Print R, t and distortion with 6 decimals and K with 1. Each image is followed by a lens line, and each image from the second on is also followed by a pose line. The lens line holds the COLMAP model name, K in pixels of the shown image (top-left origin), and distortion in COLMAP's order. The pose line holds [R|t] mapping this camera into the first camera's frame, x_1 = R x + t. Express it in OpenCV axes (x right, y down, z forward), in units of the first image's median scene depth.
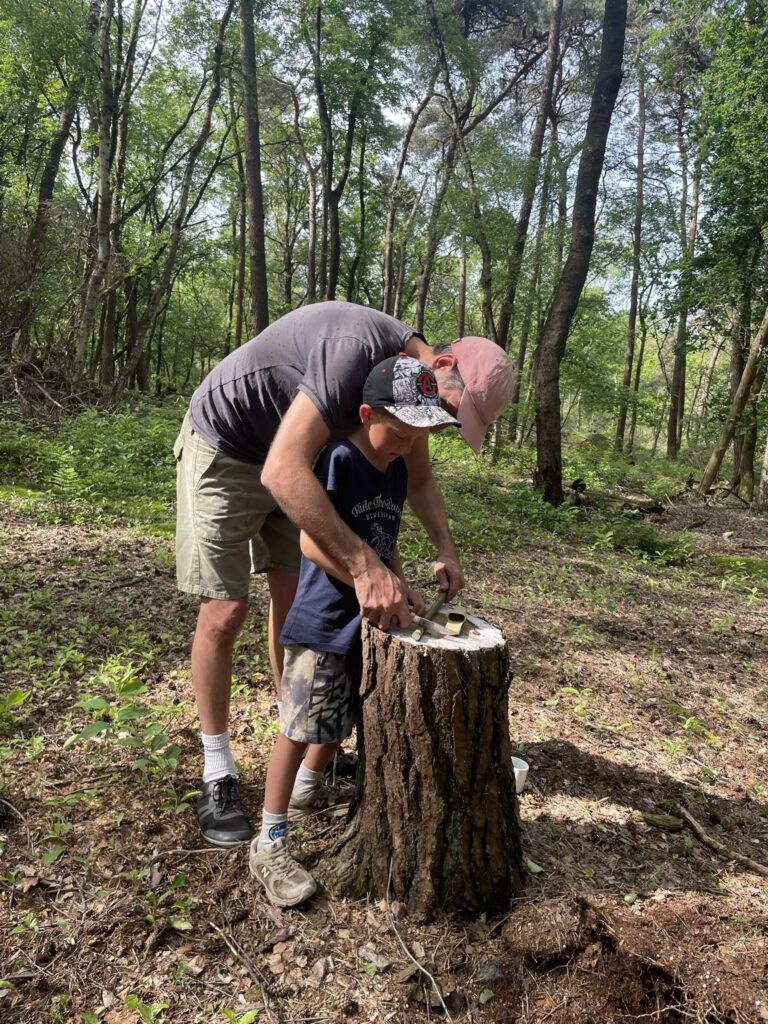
lens RADIAL K [[773.6, 0, 387.3], [0, 773.6, 513.4], [0, 0, 1]] dist [0.026116, -0.029444]
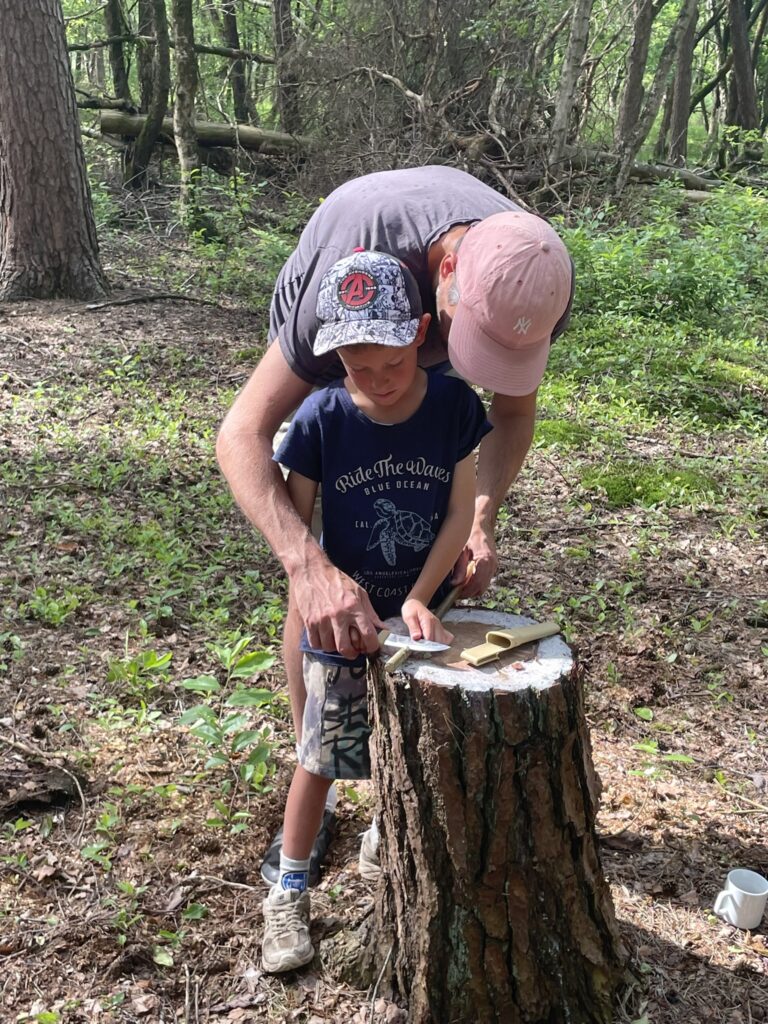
lens RADIAL K [[1410.5, 0, 383.8], [0, 1410.5, 510.6], [0, 0, 1]] dist [0.058683, 0.000000]
pose [[0.826928, 0.076989, -0.557013, 0.722300], [-0.007864, 0.992069, 0.125446, -0.139799], [0.562253, -0.099354, 0.820975, -0.073581]]
